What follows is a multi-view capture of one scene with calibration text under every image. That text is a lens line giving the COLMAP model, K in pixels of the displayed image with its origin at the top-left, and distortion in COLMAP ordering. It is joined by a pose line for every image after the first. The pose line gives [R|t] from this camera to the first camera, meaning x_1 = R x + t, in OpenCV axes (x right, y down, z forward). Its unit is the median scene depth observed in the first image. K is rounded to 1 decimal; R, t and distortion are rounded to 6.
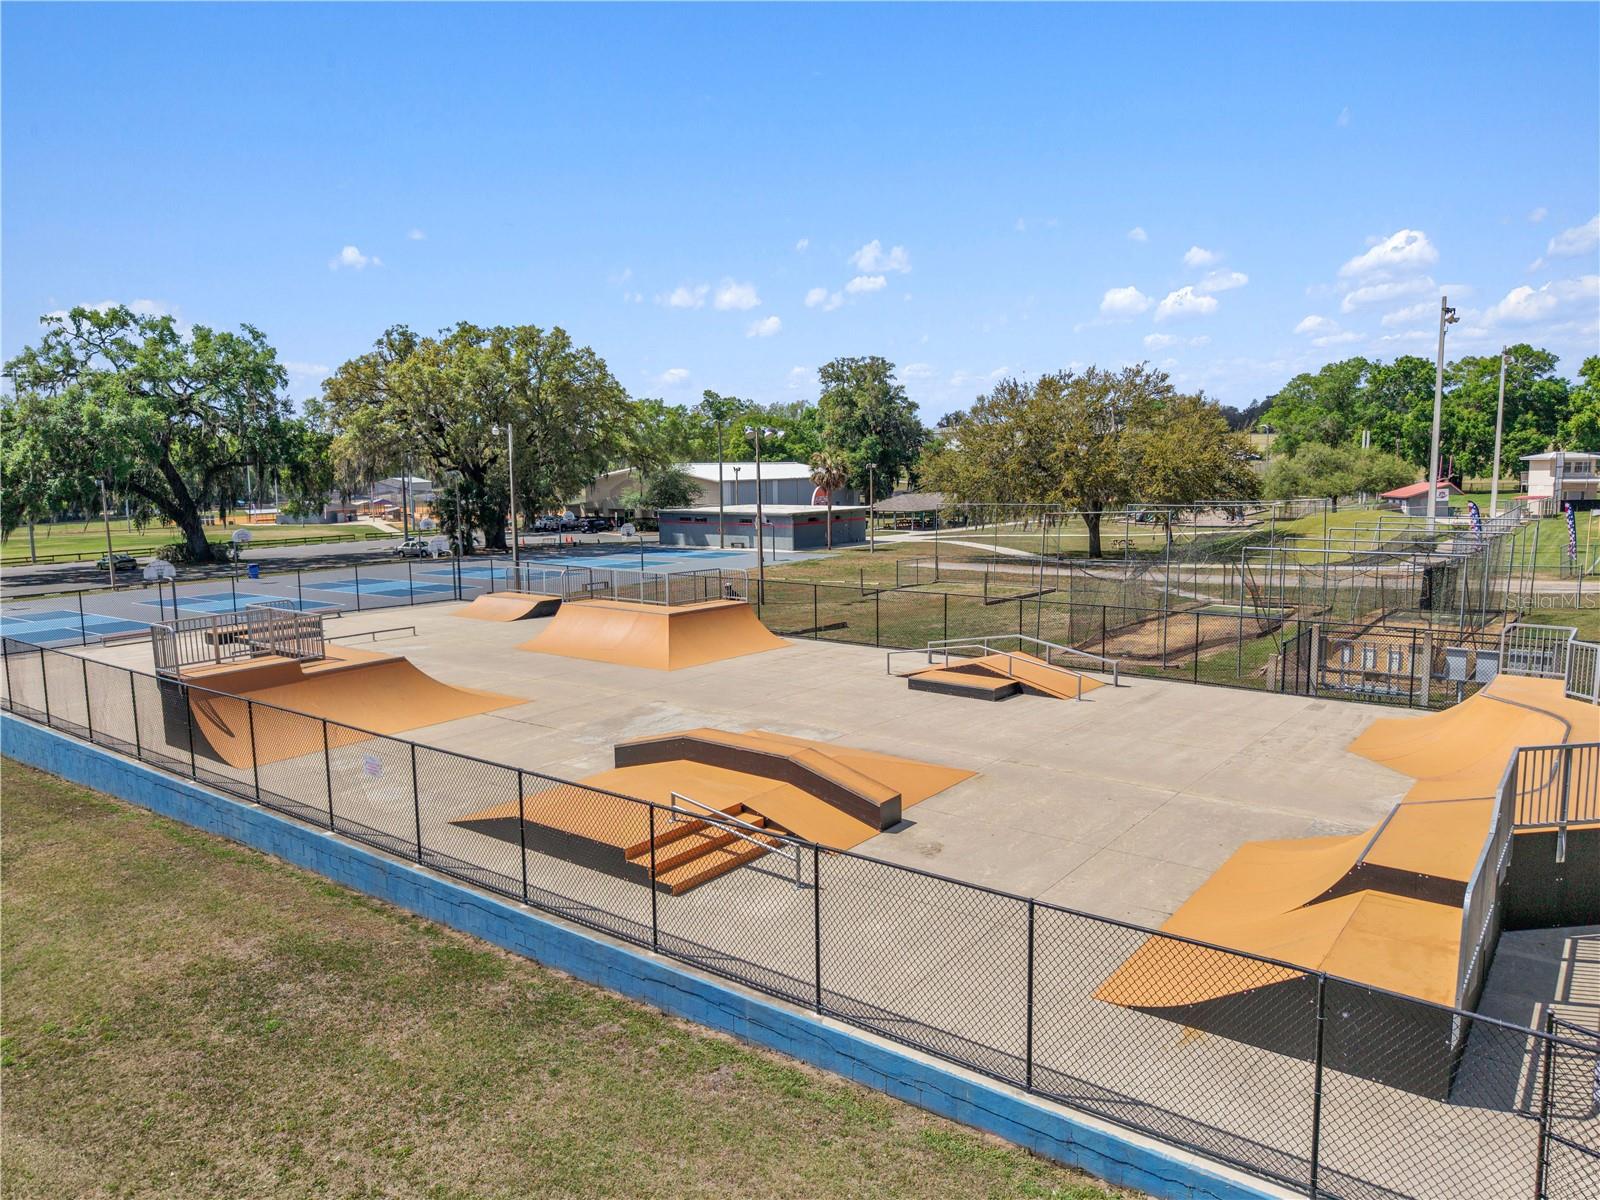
lens RADIAL K [[1078.1, 0, 812.6], [0, 1078.1, 602.3], [0, 0, 1]] dist [0.025973, -0.023581]
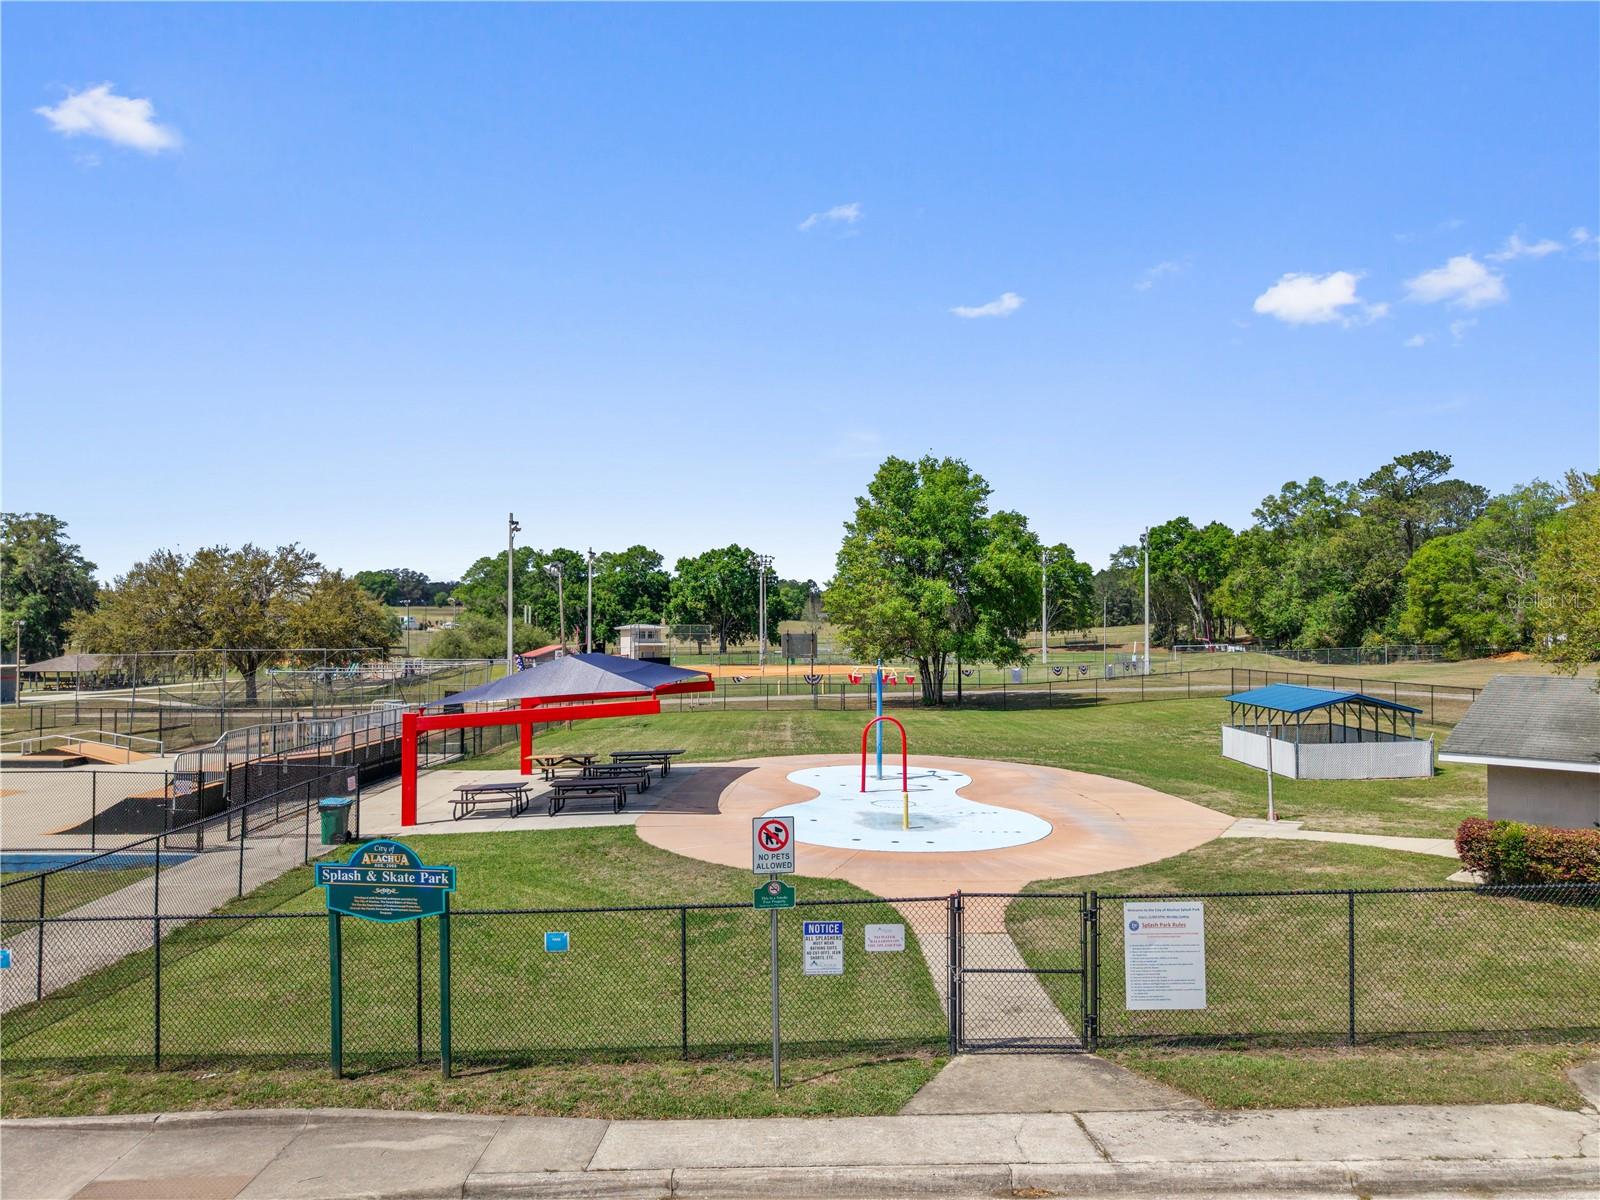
lens RADIAL K [[1078.1, 0, 809.3], [0, 1078.1, 590.3], [0, 0, 1]] dist [0.025973, -0.023581]
pose [[0.790820, 0.037777, 0.610882, 0.010255], [0.065090, 0.987242, -0.145313, 0.024556], [-0.608578, 0.154679, 0.778272, -0.157416]]
